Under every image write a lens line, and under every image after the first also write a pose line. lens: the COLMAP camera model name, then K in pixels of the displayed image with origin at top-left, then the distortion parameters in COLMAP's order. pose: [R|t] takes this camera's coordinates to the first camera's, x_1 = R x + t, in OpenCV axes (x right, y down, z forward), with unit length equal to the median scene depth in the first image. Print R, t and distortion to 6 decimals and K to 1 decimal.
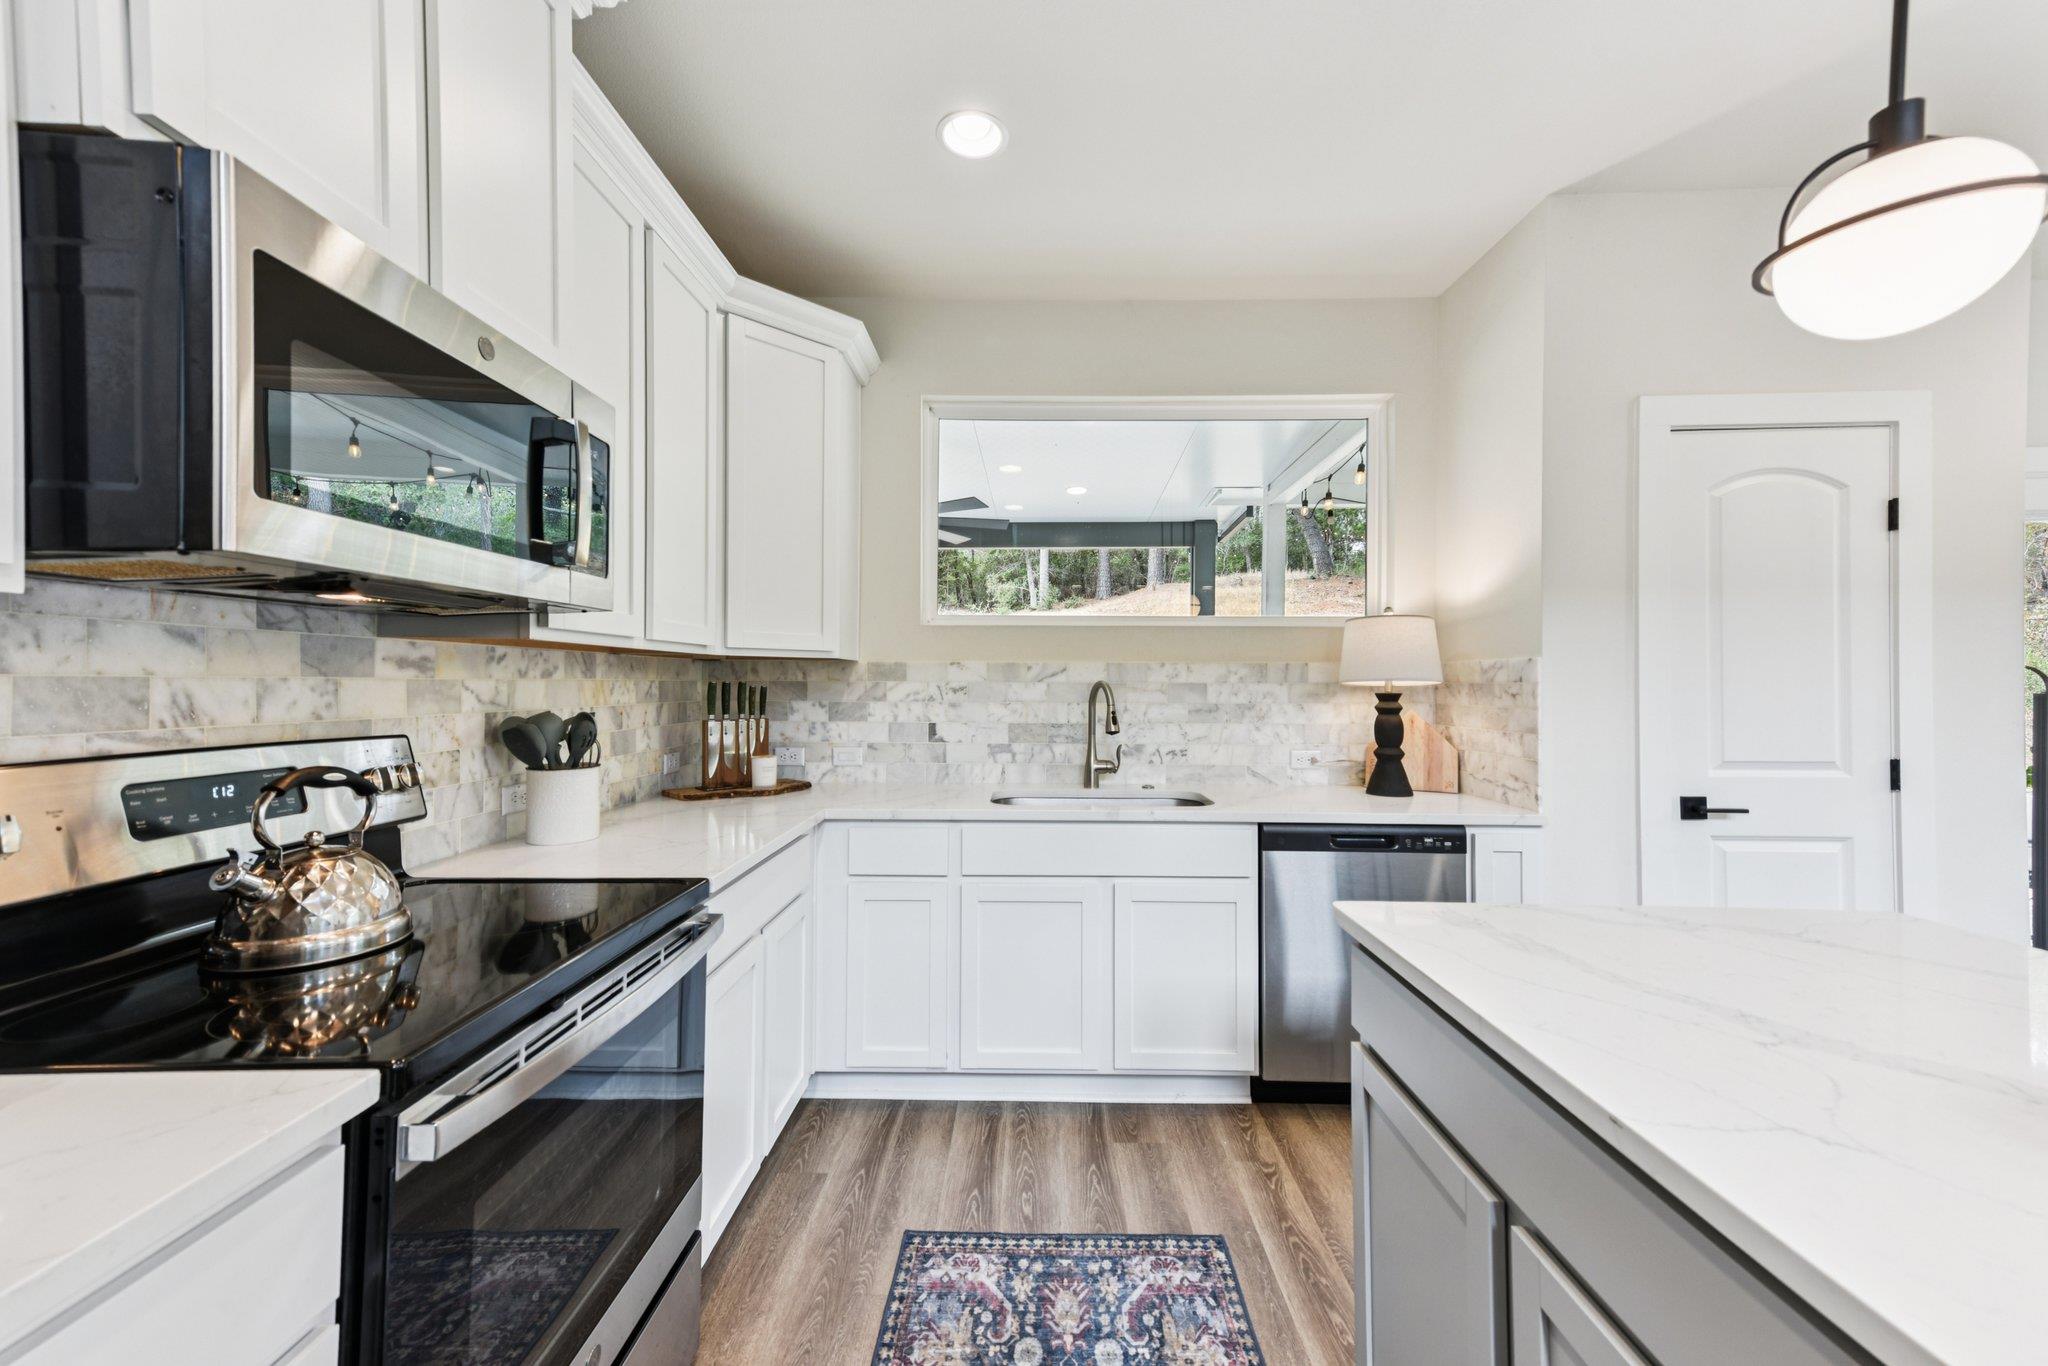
lens RADIAL K [[802.9, 0, 1014.3], [0, 802.9, 678.0], [0, 0, 1]] dist [0.034629, -0.000185]
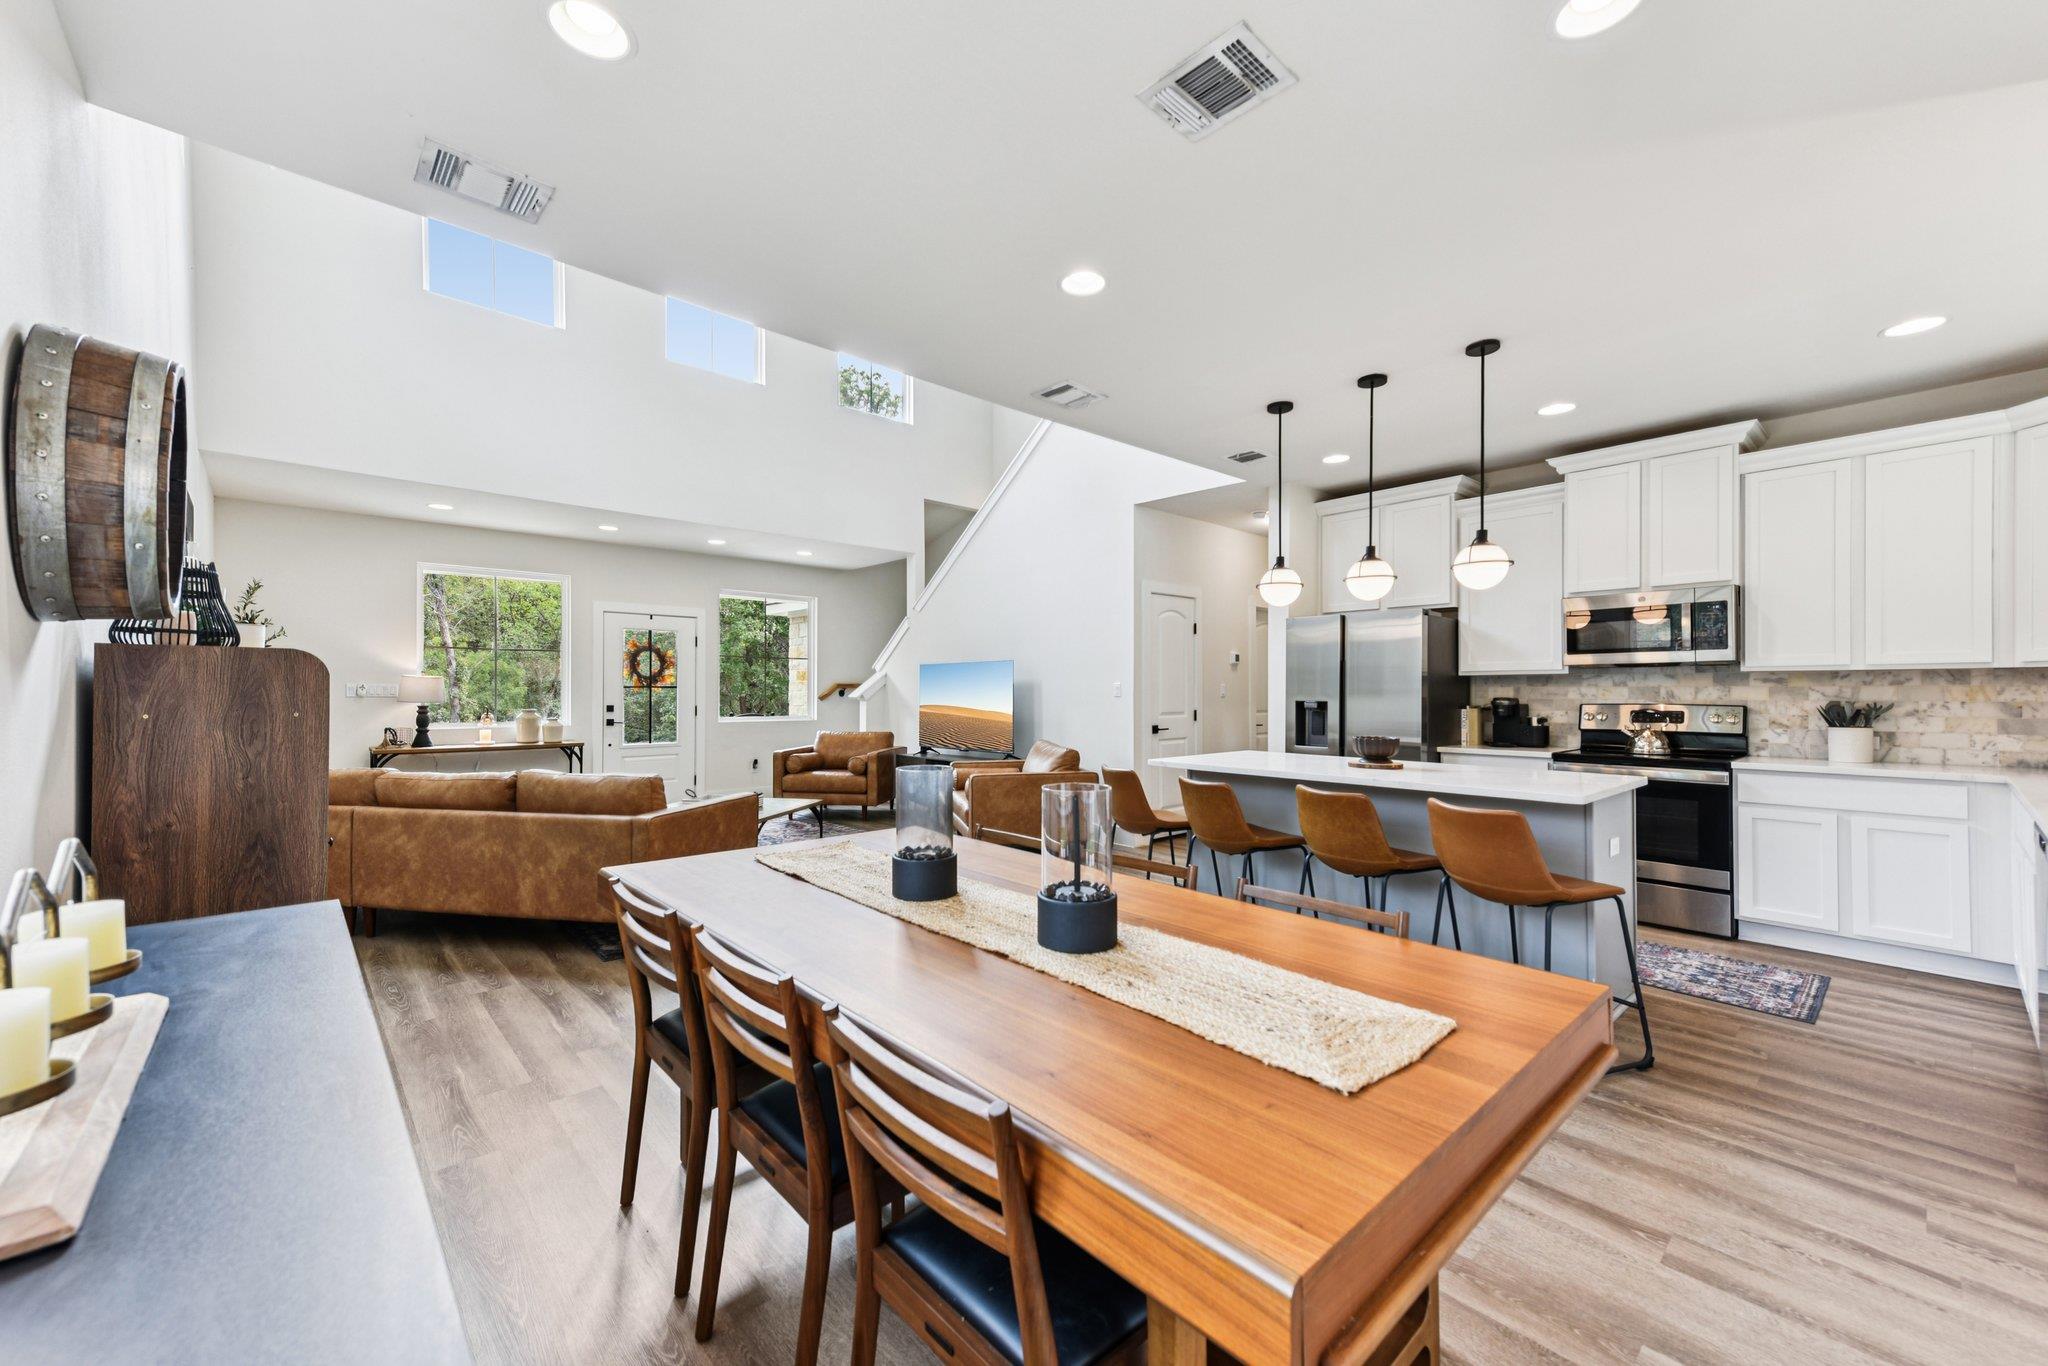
lens RADIAL K [[802.9, 0, 1014.3], [0, 802.9, 678.0], [0, 0, 1]] dist [0.034629, -0.000185]
pose [[-0.742444, -0.016395, -0.669707, 1.614017], [0.000290, 0.999693, -0.024795, 0.022112], [0.669908, -0.018603, -0.742211, 0.743343]]
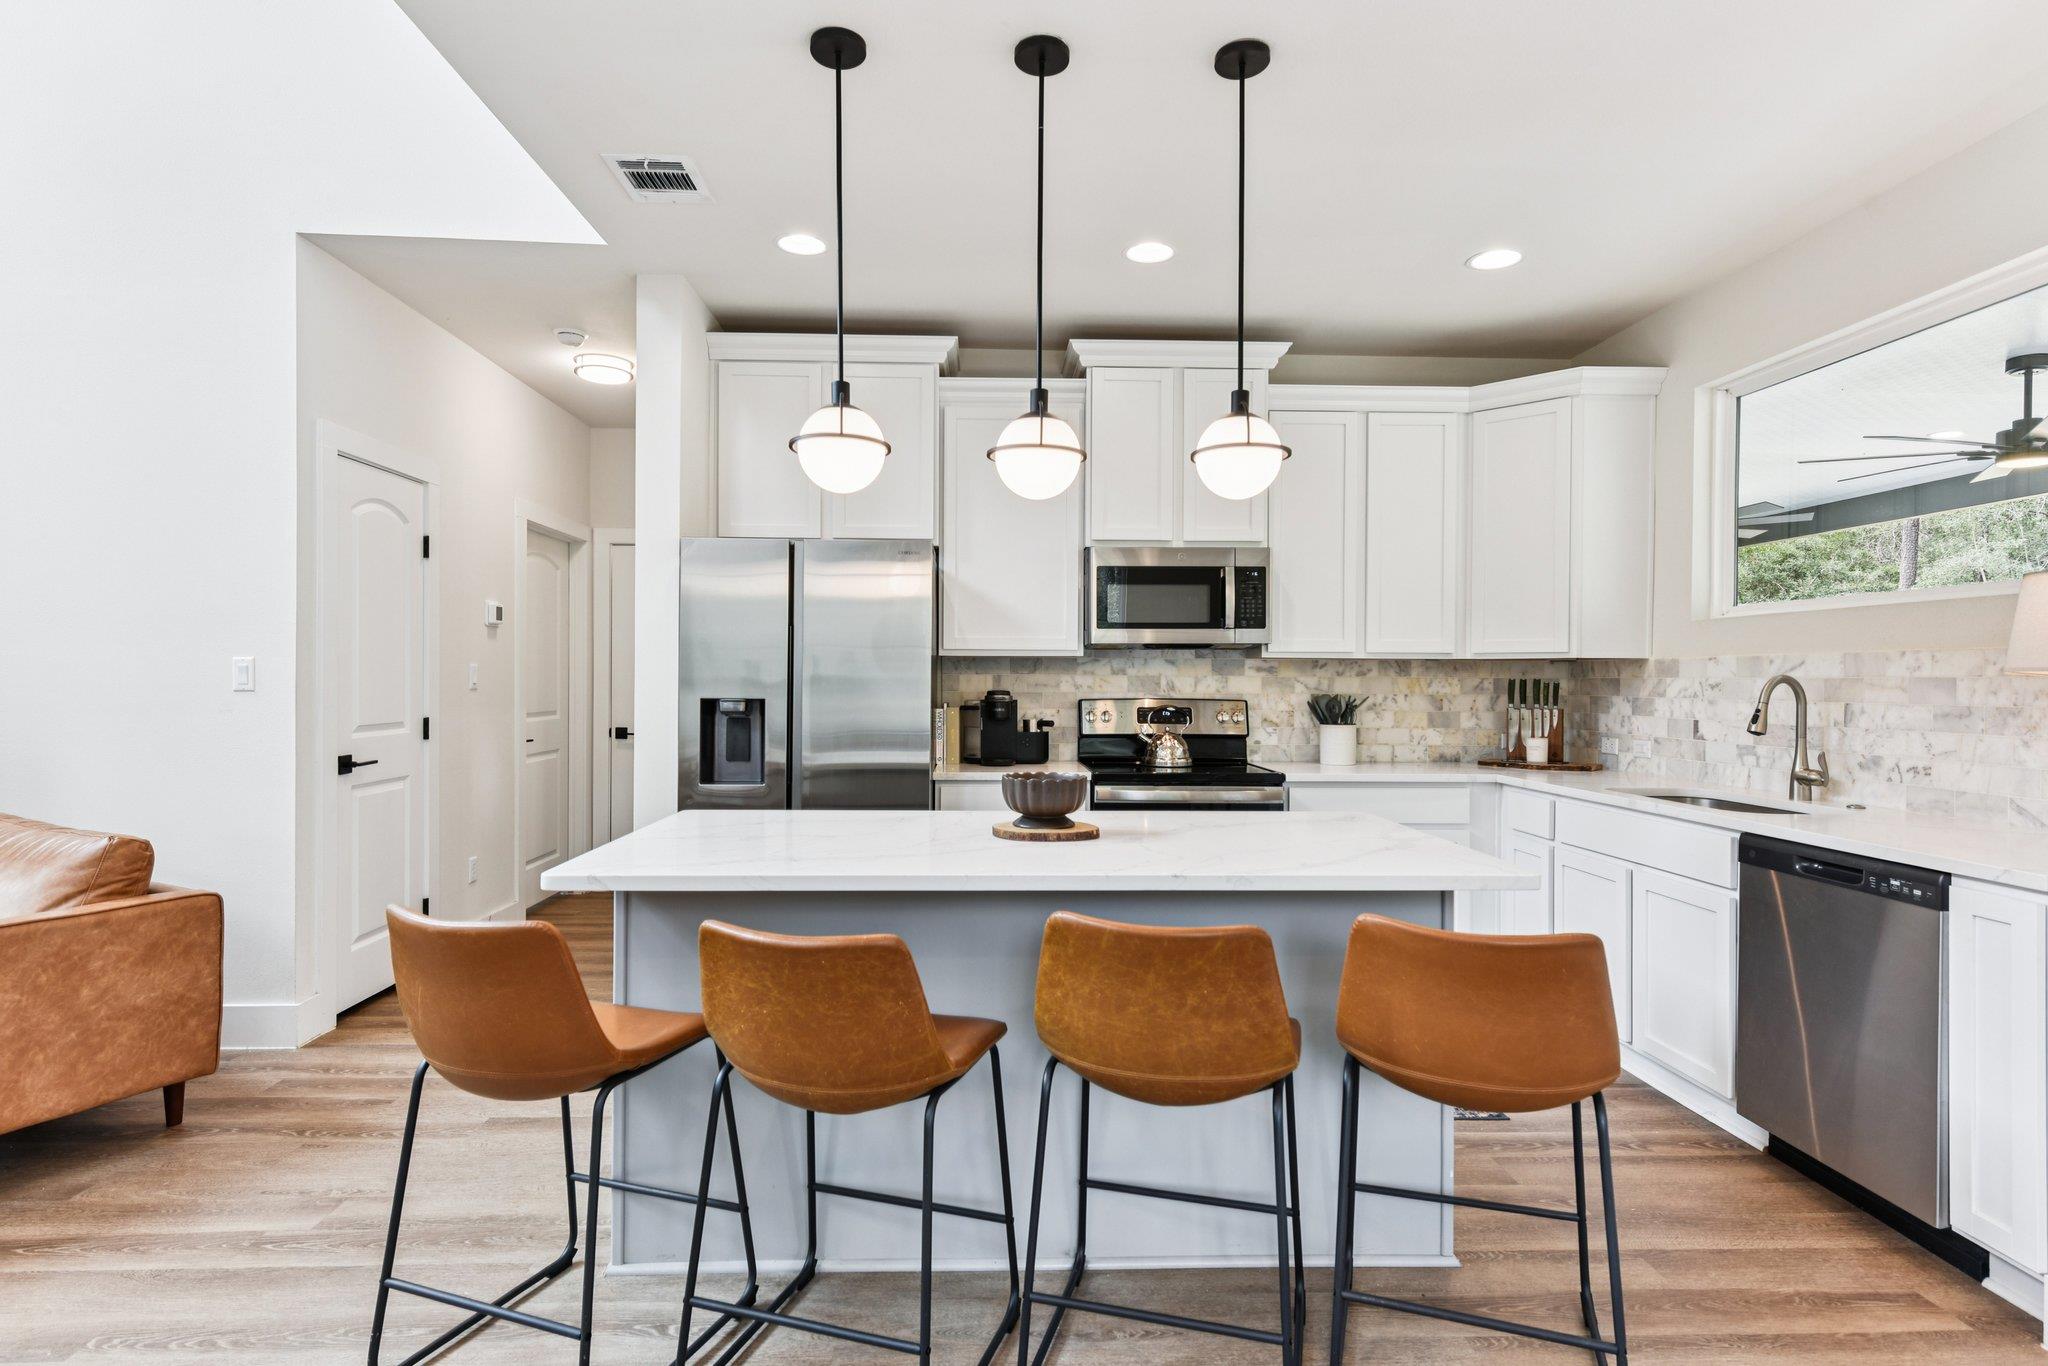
lens RADIAL K [[1057.8, 0, 1019.8], [0, 1057.8, 679.3], [0, 0, 1]] dist [0.013315, -0.000294]
pose [[0.042856, -0.005291, -0.999067, 1.163401], [0.000052, 0.999986, -0.005294, 0.013125], [0.999081, 0.000175, 0.042856, 0.117461]]
